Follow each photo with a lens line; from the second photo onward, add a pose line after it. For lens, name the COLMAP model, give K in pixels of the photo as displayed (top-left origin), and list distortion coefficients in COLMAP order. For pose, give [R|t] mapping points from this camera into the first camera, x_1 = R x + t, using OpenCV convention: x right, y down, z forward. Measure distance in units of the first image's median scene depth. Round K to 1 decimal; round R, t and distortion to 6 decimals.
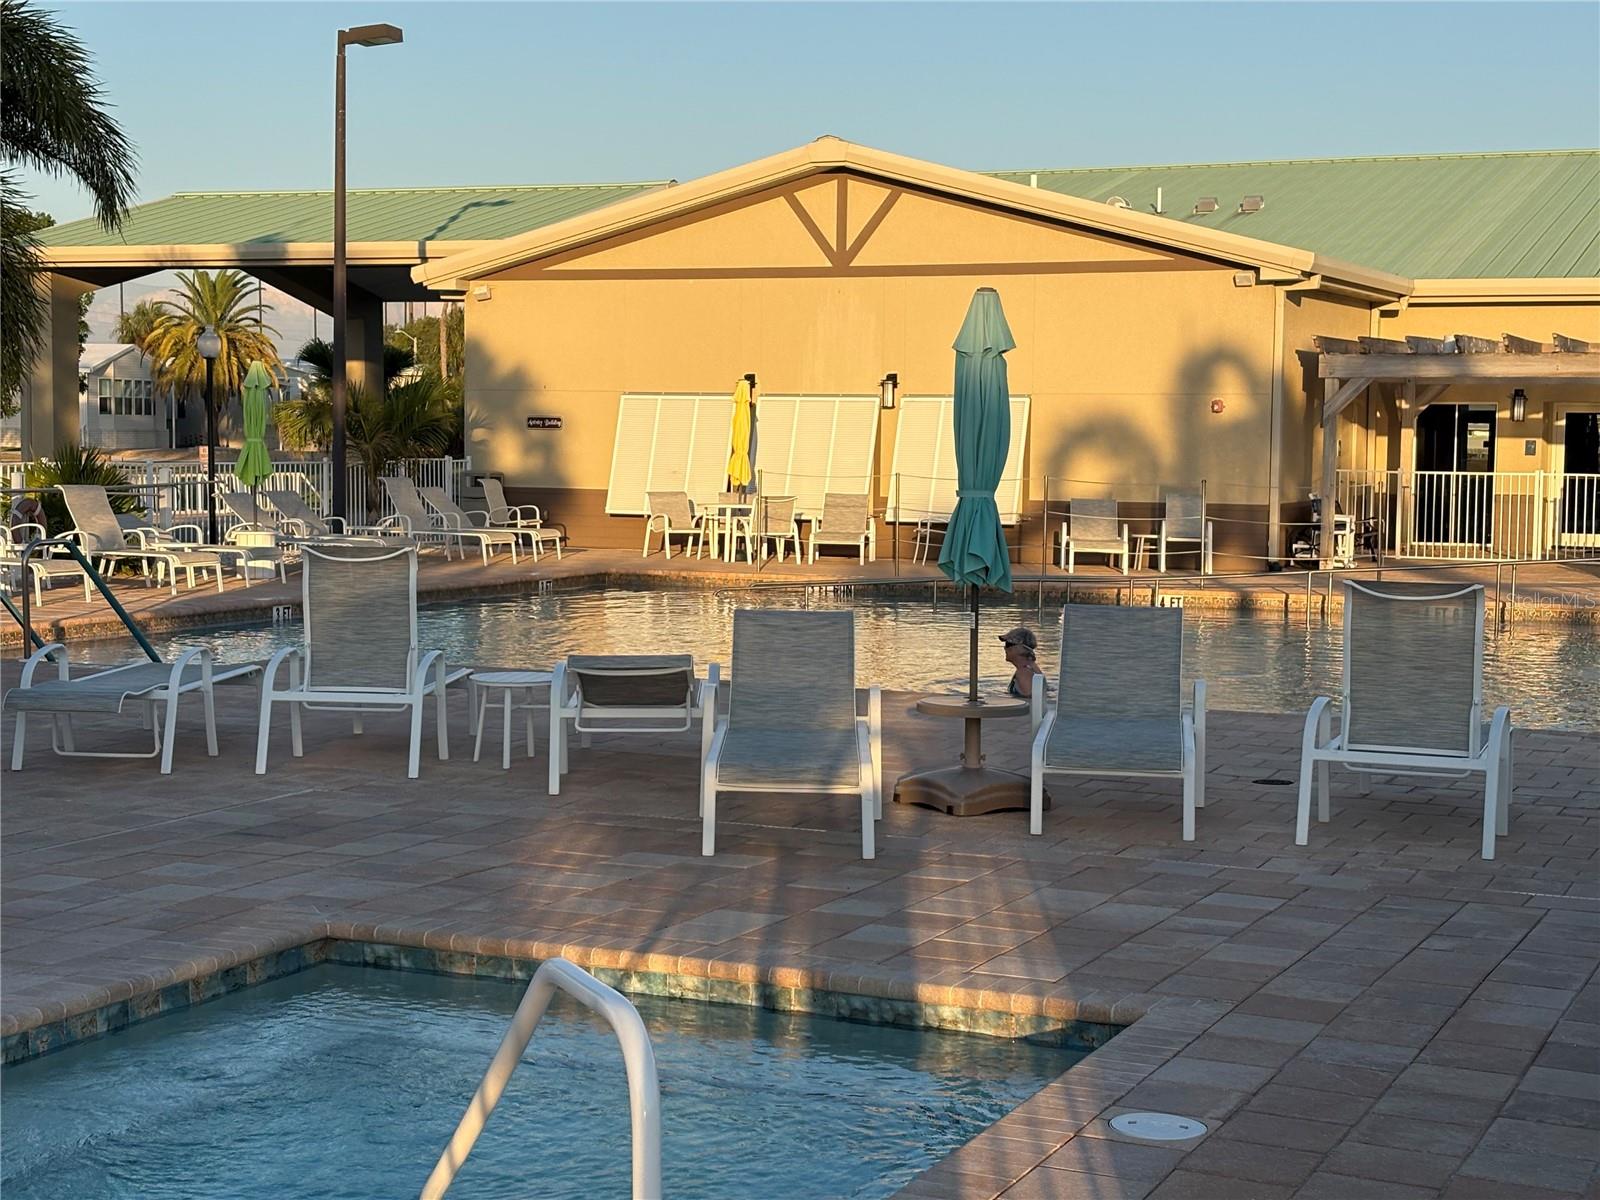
lens RADIAL K [[2597.3, 0, 800.0], [0, 2597.3, 600.0], [0, 0, 1]] dist [0.377849, -2.254804]
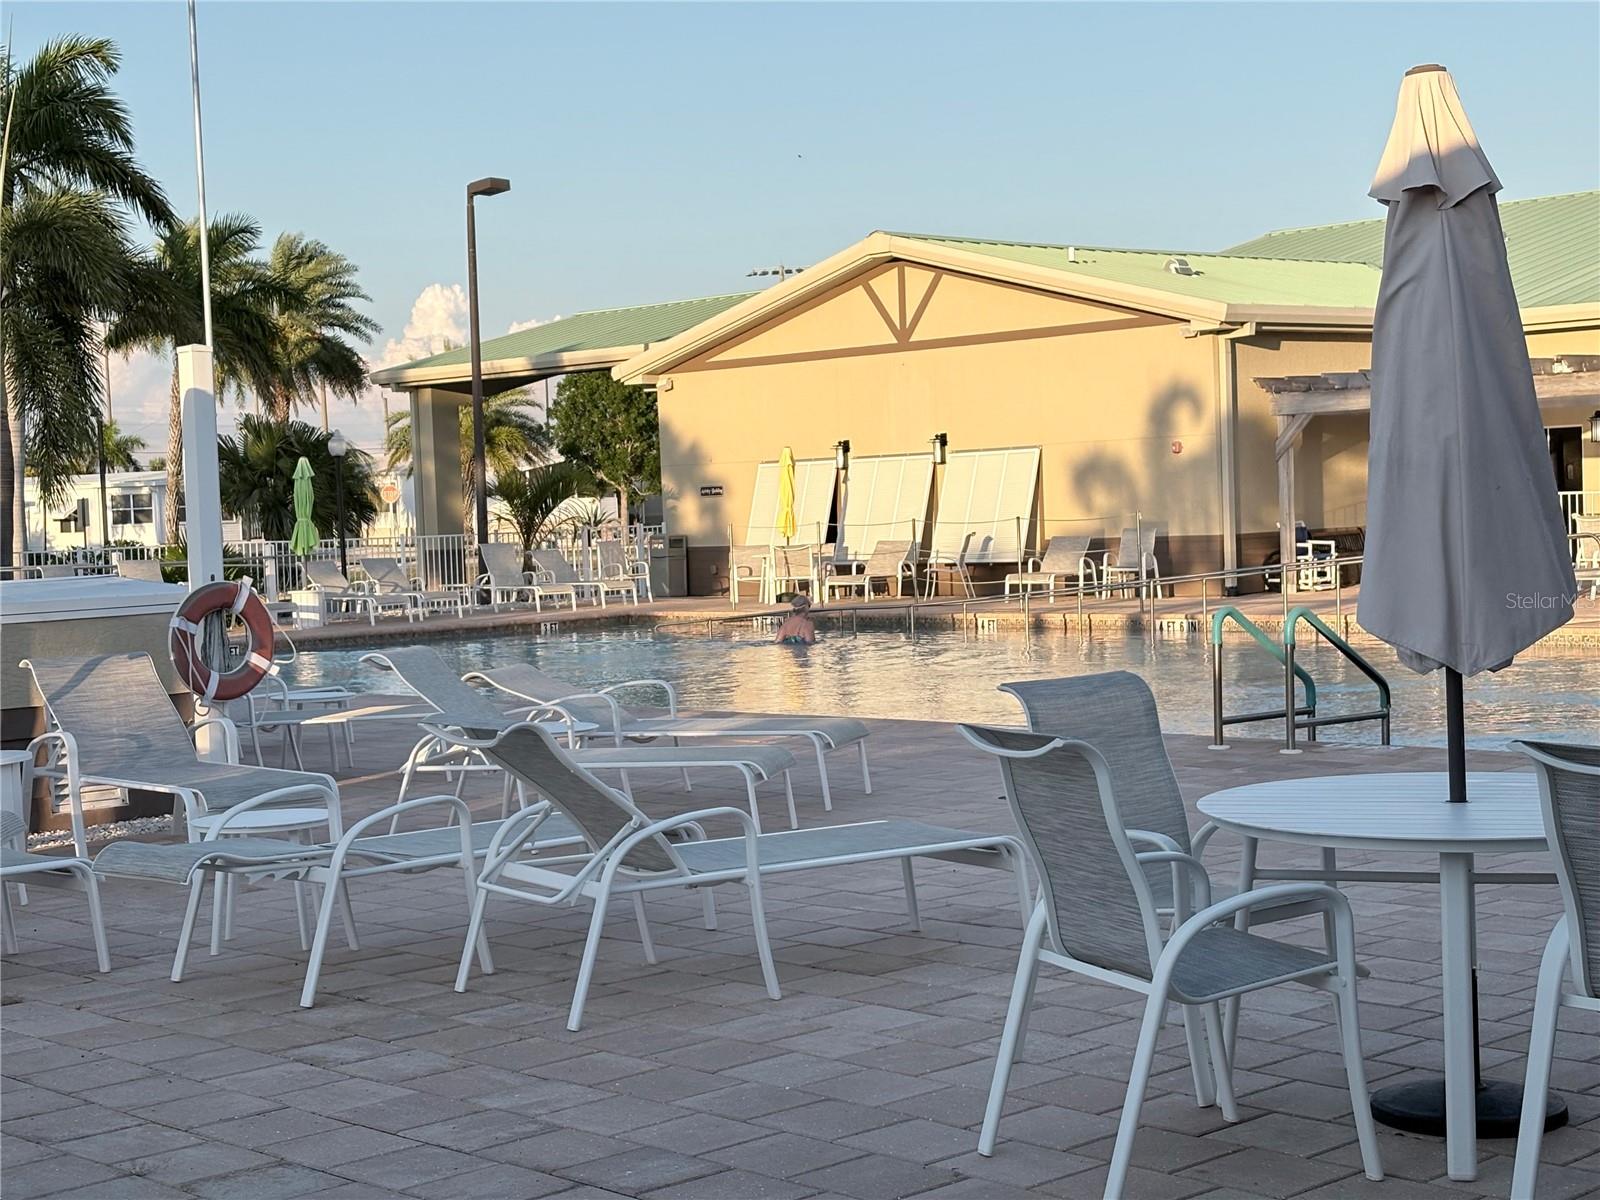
lens RADIAL K [[2597.3, 0, 800.0], [0, 2597.3, 600.0], [0, 0, 1]] dist [0.377849, -2.254804]
pose [[0.917098, -0.032880, -0.397304, 0.427179], [0.023599, 0.999323, -0.028228, 0.016516], [0.397963, 0.016512, 0.917253, -0.064547]]
